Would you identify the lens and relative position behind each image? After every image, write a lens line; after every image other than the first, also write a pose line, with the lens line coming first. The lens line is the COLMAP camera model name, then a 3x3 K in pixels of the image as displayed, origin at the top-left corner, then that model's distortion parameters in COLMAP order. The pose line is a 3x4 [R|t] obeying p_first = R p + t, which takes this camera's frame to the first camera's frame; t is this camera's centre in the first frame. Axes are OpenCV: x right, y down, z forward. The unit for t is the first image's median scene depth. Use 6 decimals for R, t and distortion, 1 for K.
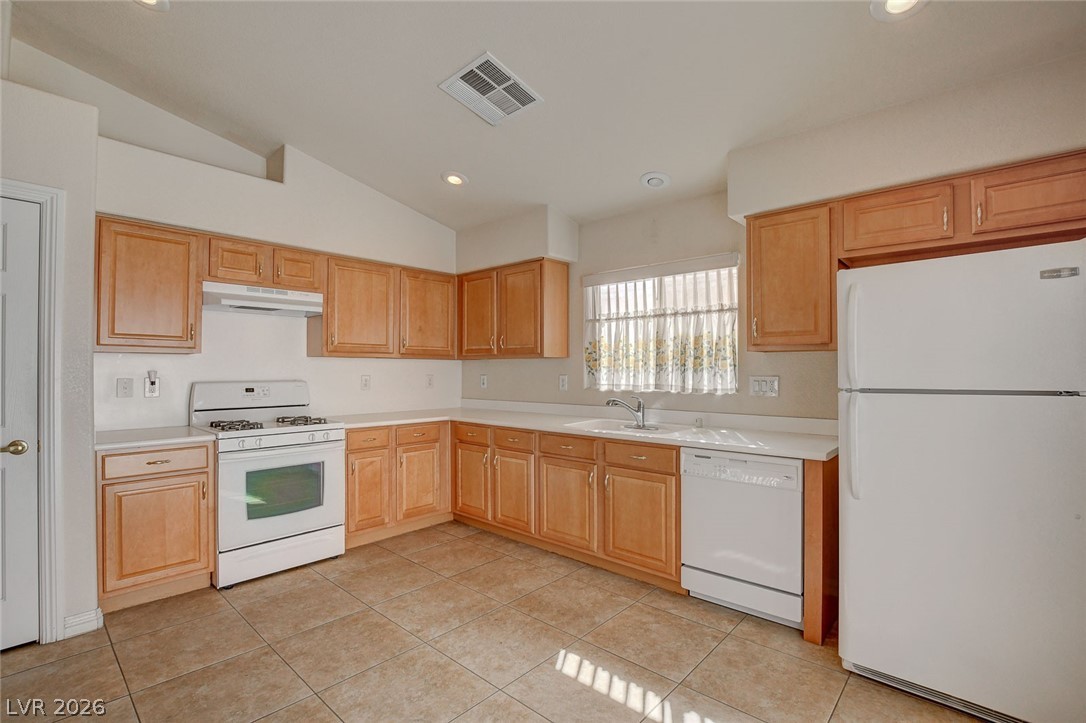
lens RADIAL K [[497.5, 0, 546.0], [0, 497.5, 364.5], [0, 0, 1]] dist [-0.033705, 0.003666]
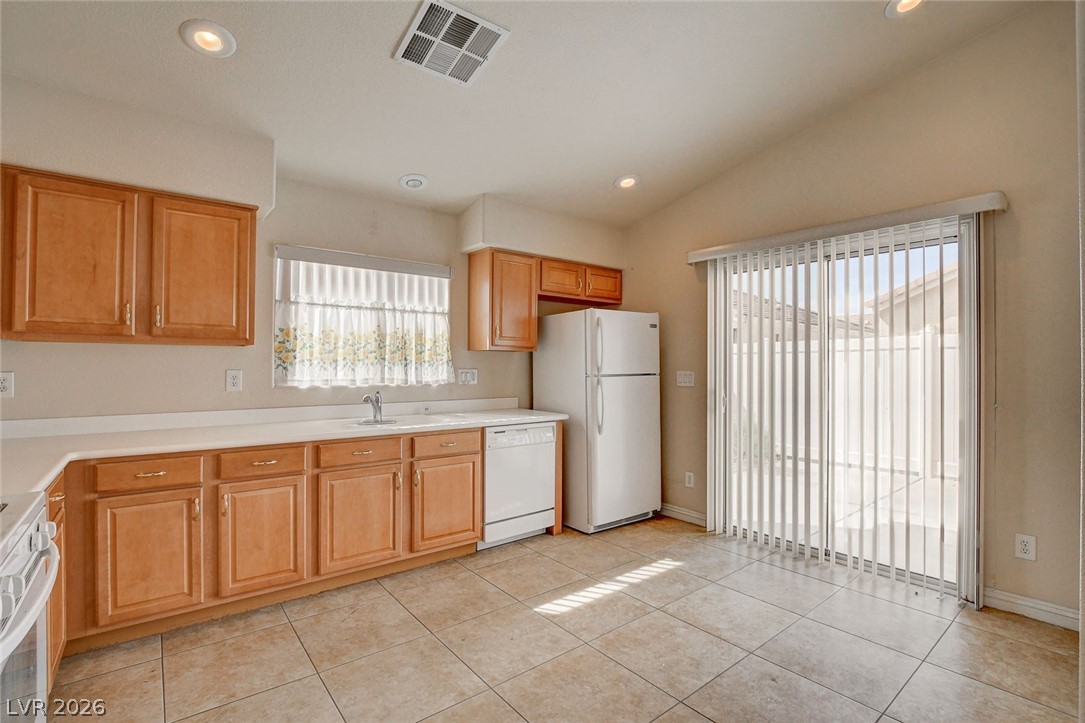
lens RADIAL K [[497.0, 0, 540.2], [0, 497.0, 362.4], [0, 0, 1]] dist [-0.033705, 0.003666]
pose [[0.163374, 0.007568, 0.986535, -0.742764], [-0.012999, 0.999900, -0.005518, 0.010096], [-0.986479, -0.011922, 0.163456, 0.552199]]
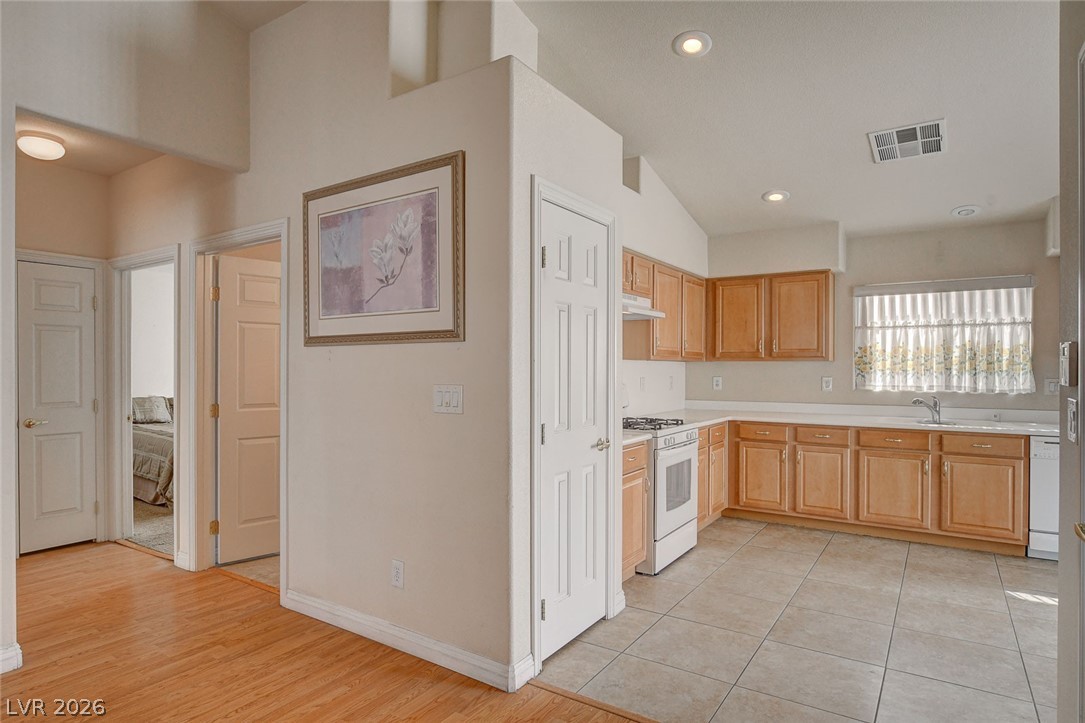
lens RADIAL K [[601.5, 0, 541.6], [0, 601.5, 369.4], [0, 0, 1]] dist [-0.017204, 0.000201]
pose [[0.989750, 0.002081, 0.142794, -0.948998], [-0.003946, 0.999911, 0.012784, -0.012363], [-0.142755, -0.013216, 0.989670, -0.245046]]
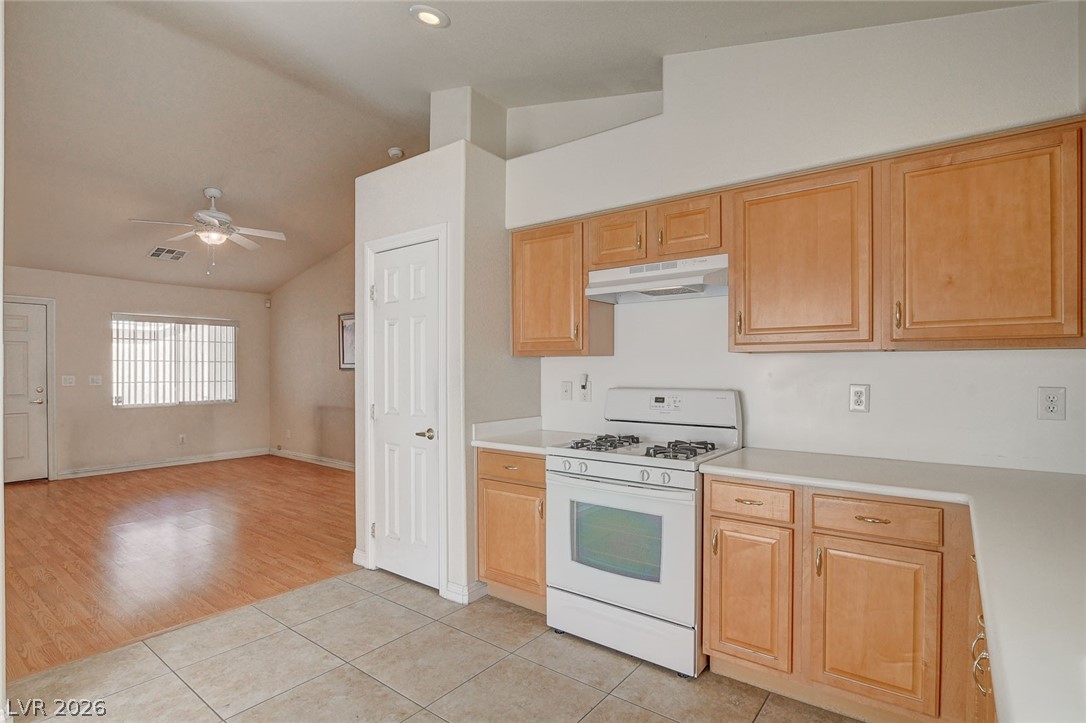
lens RADIAL K [[541.3, 0, 543.0], [0, 541.3, 372.0], [0, 0, 1]] dist [-0.019342, 0.000010]
pose [[0.073524, 0.004827, -0.997282, 0.241128], [0.010556, 0.999929, 0.005618, 0.001578], [0.997238, -0.010941, 0.073468, 0.787975]]
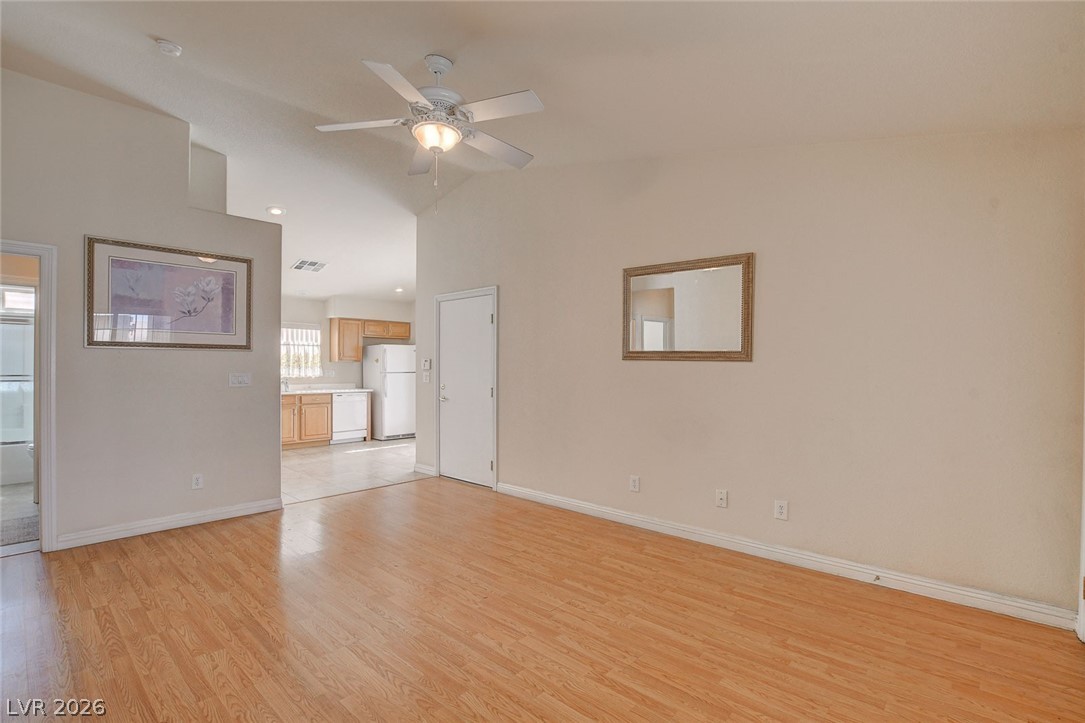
lens RADIAL K [[497.0, 0, 539.5], [0, 497.0, 369.1], [0, 0, 1]] dist [-0.033705, 0.003666]
pose [[0.014554, -0.002130, 0.999892, -2.224489], [-0.012293, 0.999922, 0.002309, -0.003163], [-0.999819, -0.012325, 0.014527, -0.242906]]
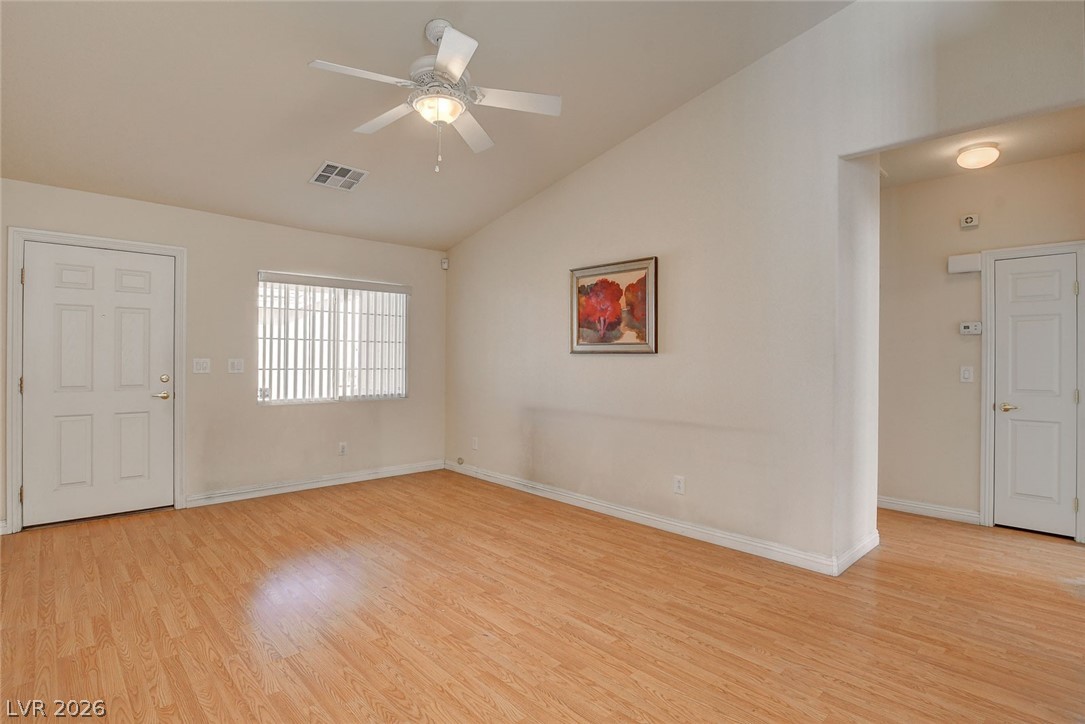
lens RADIAL K [[534.3, 0, 539.1], [0, 534.3, 357.9], [0, 0, 1]] dist [-0.028066, 0.002041]
pose [[-0.085846, -0.003320, -0.996303, -0.547709], [0.000868, 0.999994, -0.003407, 0.011703], [0.996308, -0.001157, -0.085842, 0.182651]]
